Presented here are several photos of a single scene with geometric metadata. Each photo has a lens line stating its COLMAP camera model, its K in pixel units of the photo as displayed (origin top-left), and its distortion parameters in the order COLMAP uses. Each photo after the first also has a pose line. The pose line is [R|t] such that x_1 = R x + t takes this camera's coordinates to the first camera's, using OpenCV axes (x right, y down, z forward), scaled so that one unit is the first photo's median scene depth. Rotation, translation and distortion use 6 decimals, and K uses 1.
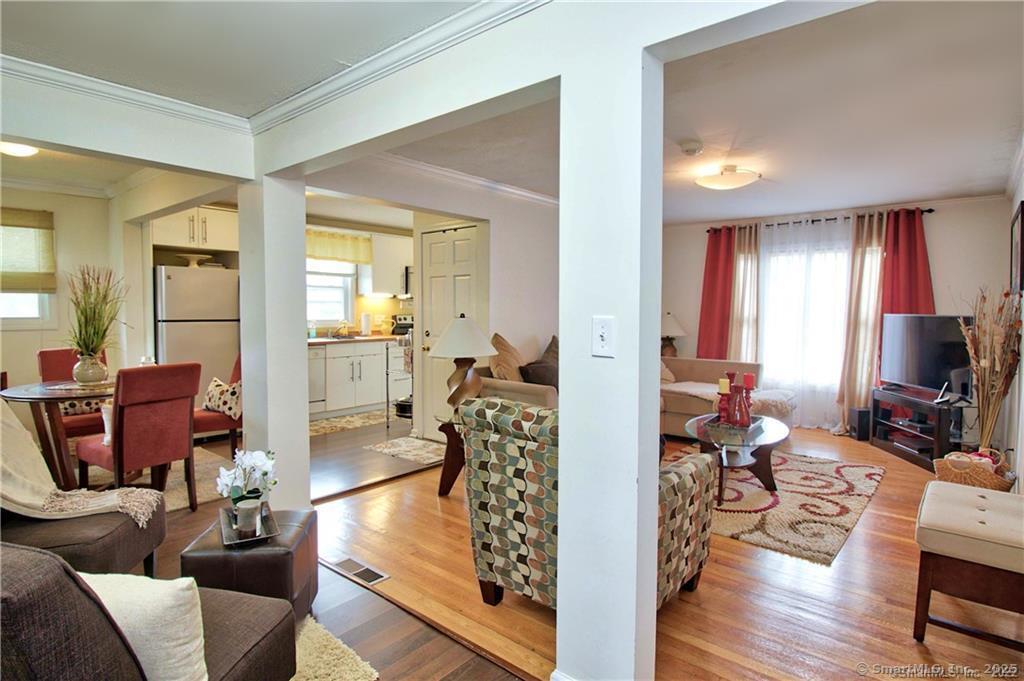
lens RADIAL K [[542.9, 0, 512.0], [0, 542.9, 334.0], [0, 0, 1]] dist [-0.014738, -0.001236]
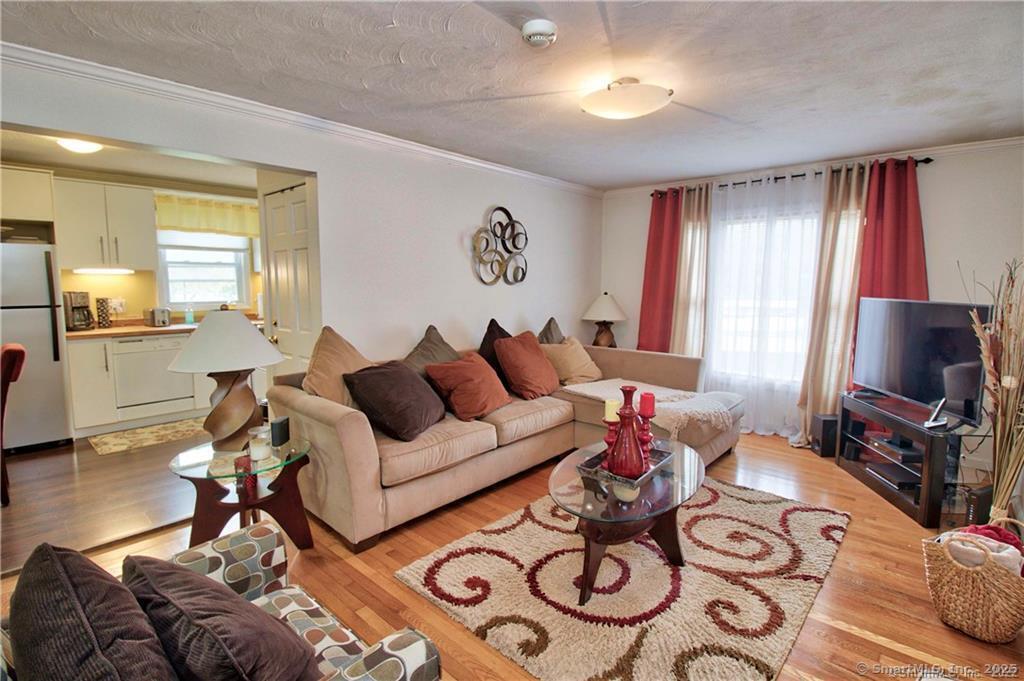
lens RADIAL K [[489.6, 0, 514.1], [0, 489.6, 332.6], [0, 0, 1]] dist [-0.004911, -0.011167]
pose [[0.999703, 0.000239, -0.024388, 0.205659], [0.001172, 0.998327, 0.057813, -0.026540], [0.024361, -0.057824, 0.998030, 0.281636]]
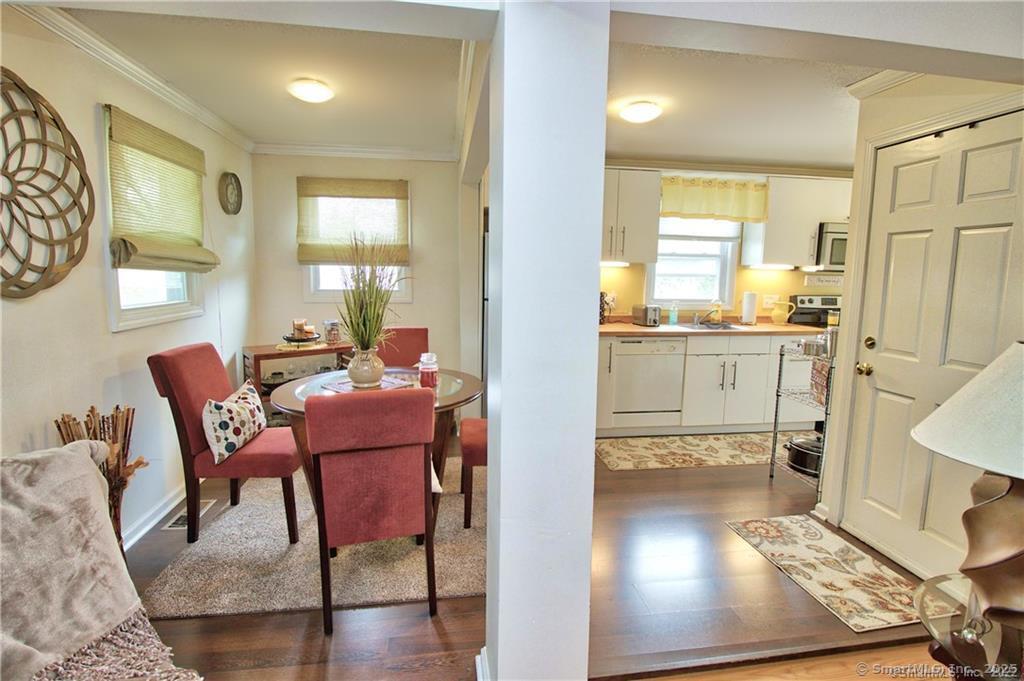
lens RADIAL K [[489.6, 0, 514.1], [0, 489.6, 332.6], [0, 0, 1]] dist [-0.004911, -0.011167]
pose [[0.755982, 0.087802, -0.648677, -0.107681], [-0.042505, 0.995456, 0.085205, -0.034935], [0.653211, -0.036842, 0.756279, 0.402429]]
